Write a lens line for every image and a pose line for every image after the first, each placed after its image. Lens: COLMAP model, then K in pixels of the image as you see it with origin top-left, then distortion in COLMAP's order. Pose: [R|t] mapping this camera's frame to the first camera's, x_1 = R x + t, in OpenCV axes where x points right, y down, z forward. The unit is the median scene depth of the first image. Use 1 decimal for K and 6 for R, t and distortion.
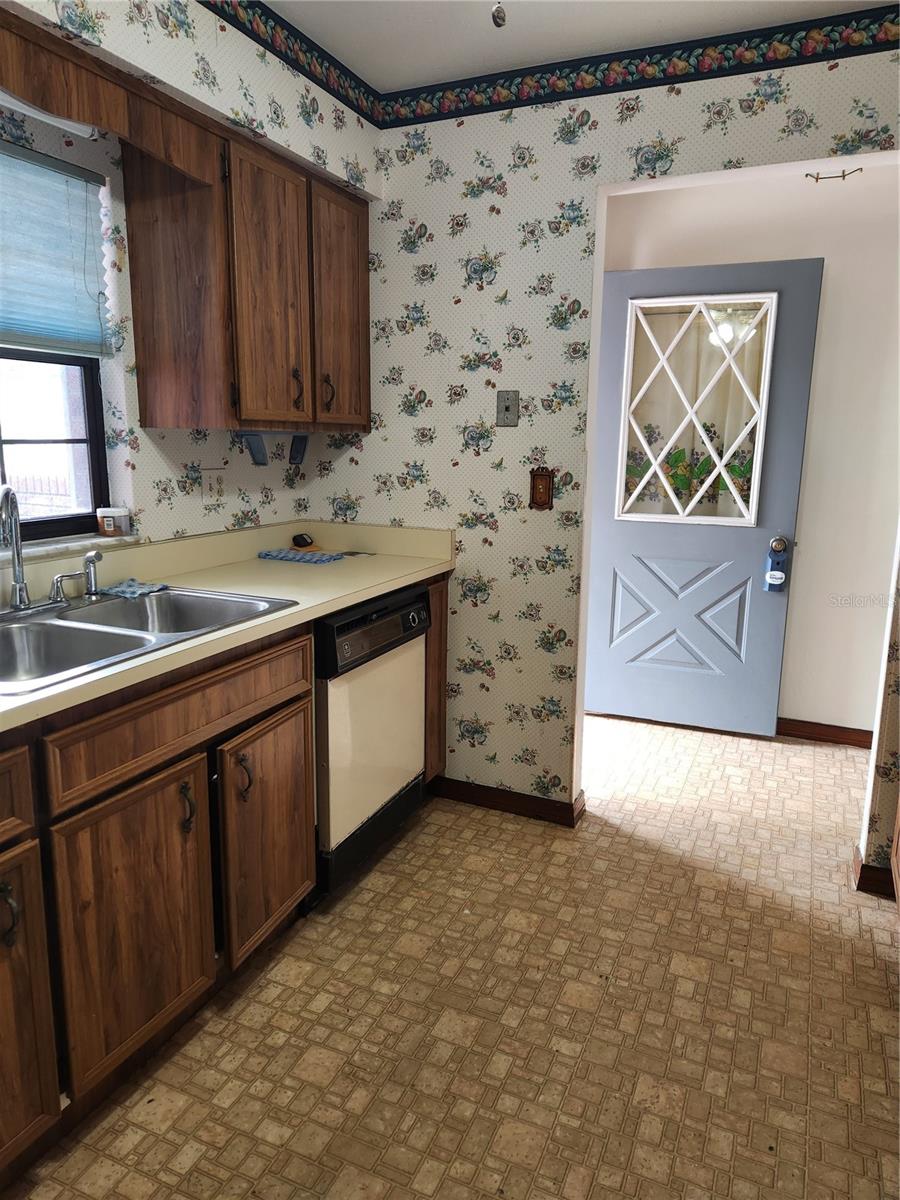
lens RADIAL K [[812.1, 0, 444.4], [0, 812.1, 603.3], [0, 0, 1]] dist [0.060908, -0.055243]
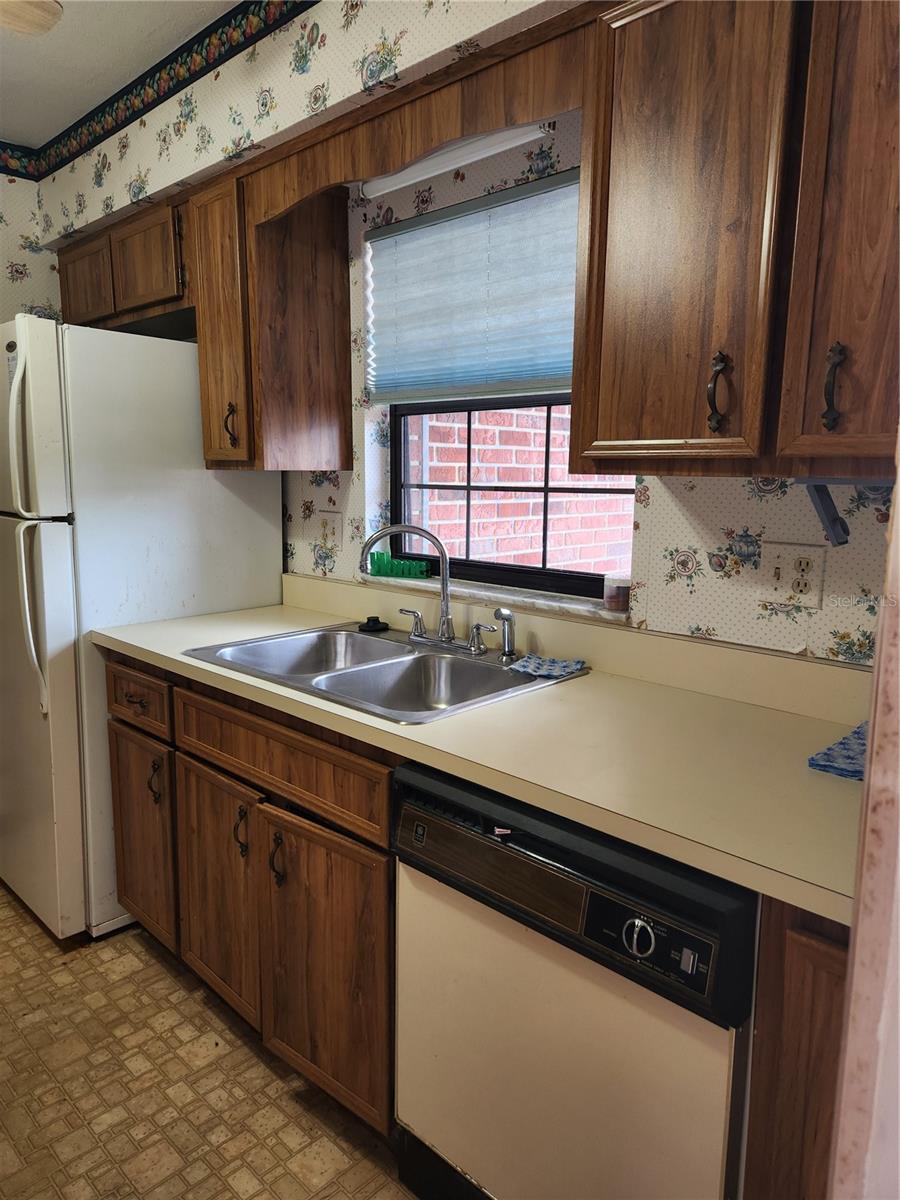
lens RADIAL K [[812.1, 0, 427.0], [0, 812.1, 569.4], [0, 0, 1]] dist [0.060908, -0.055243]
pose [[-0.363433, 0.105402, -0.925639, 0.488323], [-0.201742, 0.961099, 0.188650, -0.286174], [0.909515, 0.255302, -0.328031, 1.341774]]
